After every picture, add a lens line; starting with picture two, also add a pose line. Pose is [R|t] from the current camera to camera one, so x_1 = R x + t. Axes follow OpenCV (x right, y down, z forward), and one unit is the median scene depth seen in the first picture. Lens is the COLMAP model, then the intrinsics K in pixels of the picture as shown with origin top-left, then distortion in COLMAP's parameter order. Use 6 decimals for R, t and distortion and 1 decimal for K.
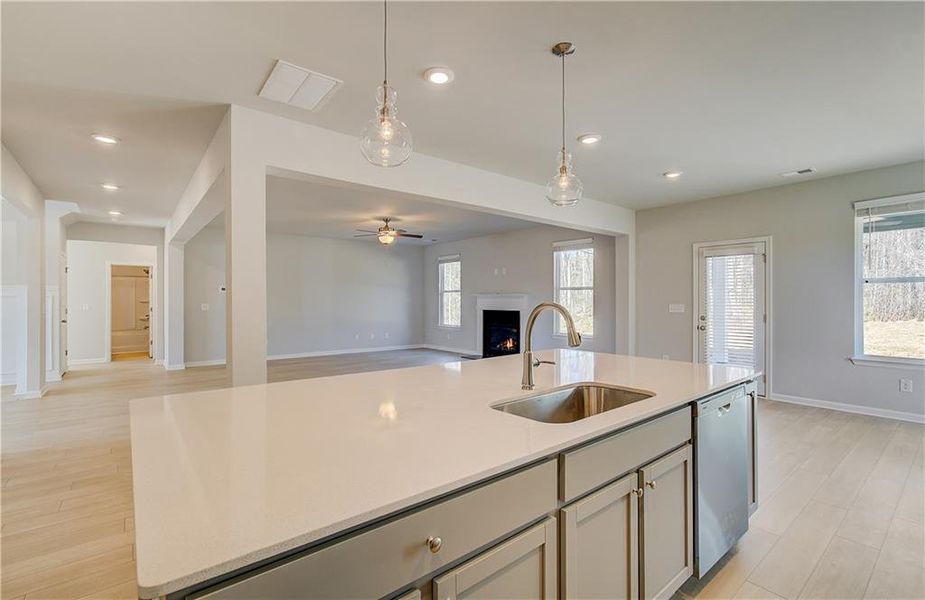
lens RADIAL K [[424.2, 0, 471.4], [0, 424.2, 301.5], [0, 0, 1]] dist [0.004360, 0.000342]
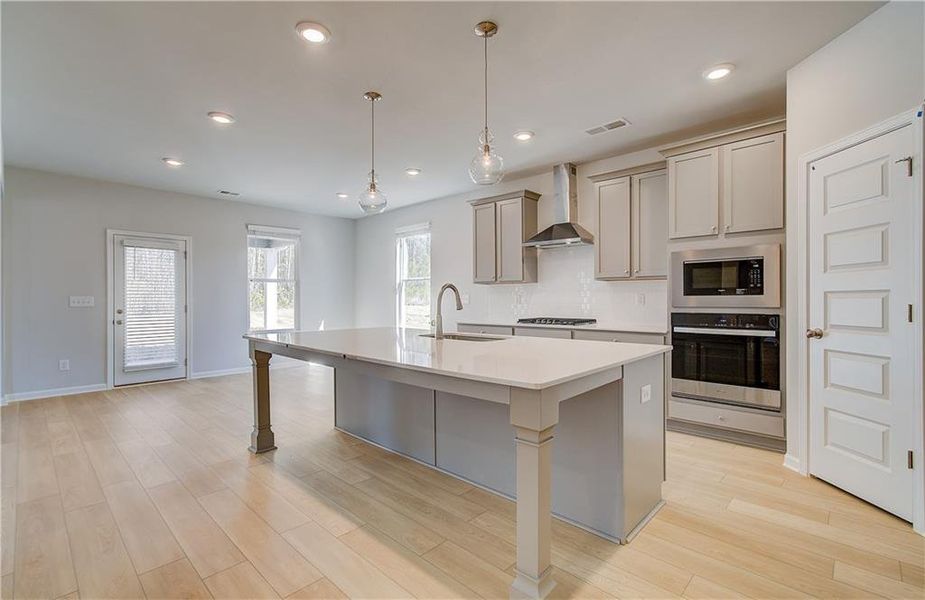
lens RADIAL K [[421.8, 0, 460.2], [0, 421.8, 296.0], [0, 0, 1]] dist [-0.008189, 0.004062]
pose [[-0.098066, -0.004010, 0.995172, -0.338030], [-0.001503, 0.999991, 0.003881, 0.000362], [-0.995179, -0.001116, -0.098071, 0.267413]]
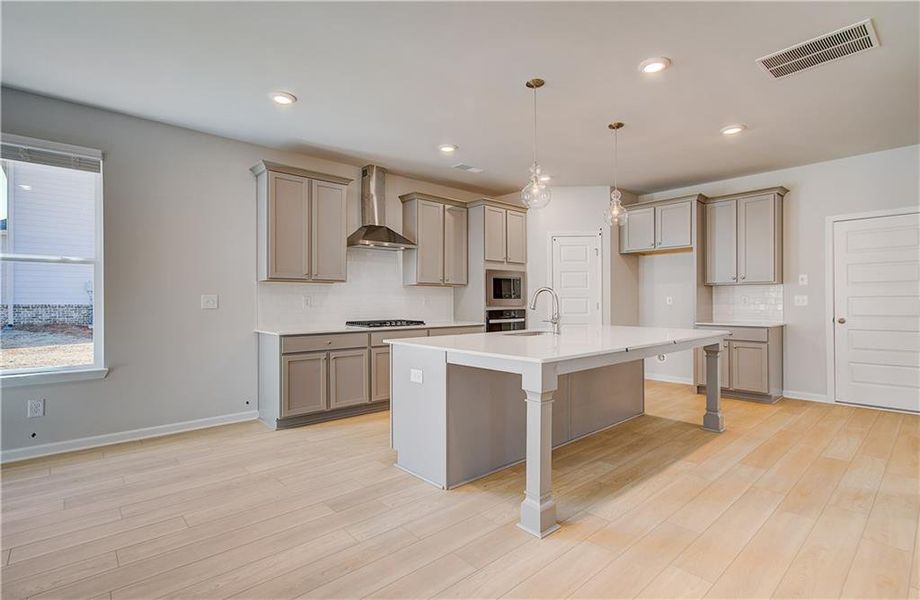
lens RADIAL K [[439.2, 0, 466.2], [0, 439.2, 303.5], [0, 0, 1]] dist [-0.013958, 0.001378]
pose [[-0.999347, -0.007278, -0.035393, 0.156970], [-0.007356, 0.999971, 0.002085, 0.007812], [0.035376, 0.002344, -0.999371, 0.706587]]
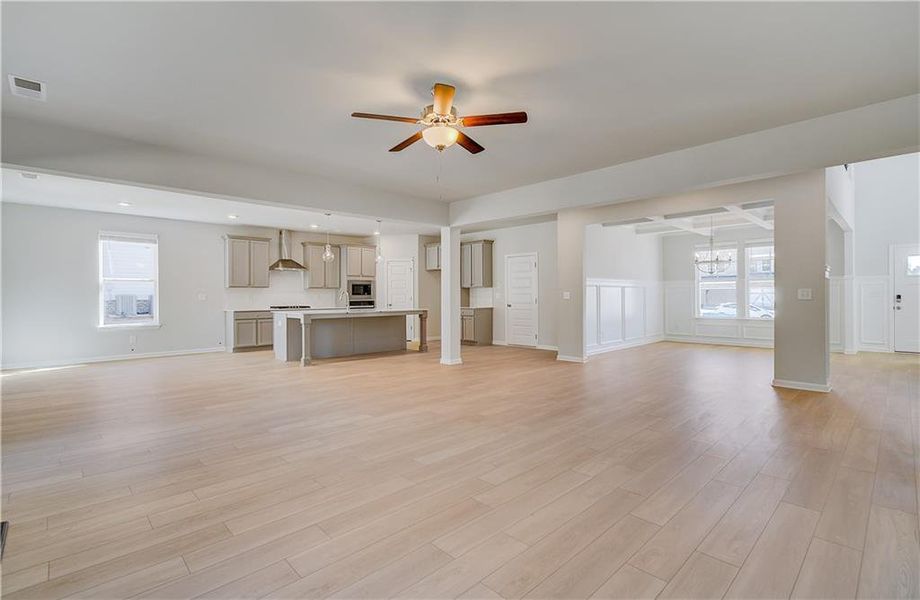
lens RADIAL K [[419.5, 0, 462.3], [0, 419.5, 297.1], [0, 0, 1]] dist [-0.008189, 0.004062]
pose [[-0.998024, -0.004779, -0.062659, -0.179072], [-0.004635, 0.999986, -0.002451, 0.009000], [0.062670, -0.002156, -0.998032, 1.335349]]
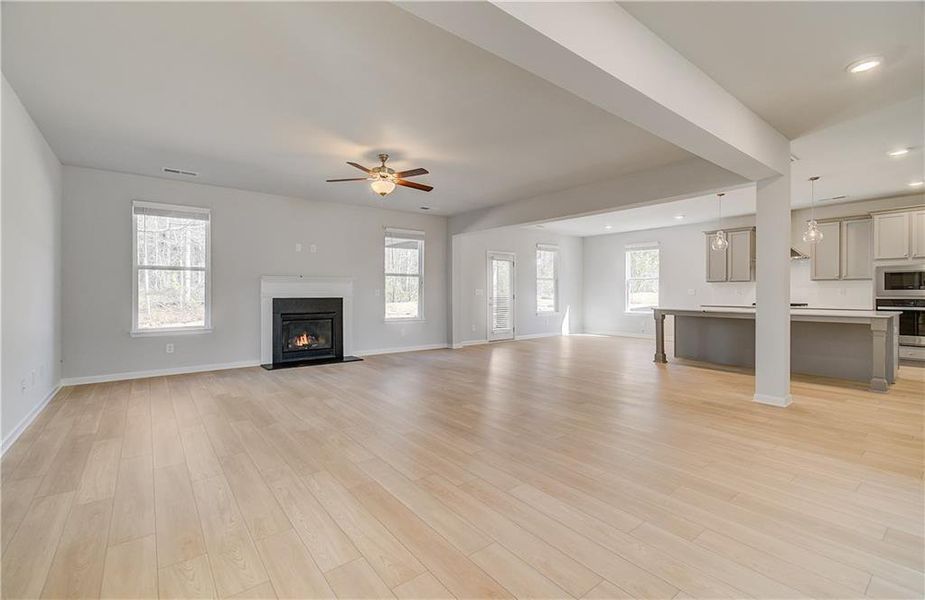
lens RADIAL K [[407.9, 0, 460.2], [0, 407.9, 290.6], [0, 0, 1]] dist [-0.006518, 0.002287]
pose [[0.043061, -0.006119, 0.999054, -0.765352], [-0.004552, 0.999970, 0.006321, 0.001479], [-0.999062, -0.004819, 0.043032, 0.802180]]
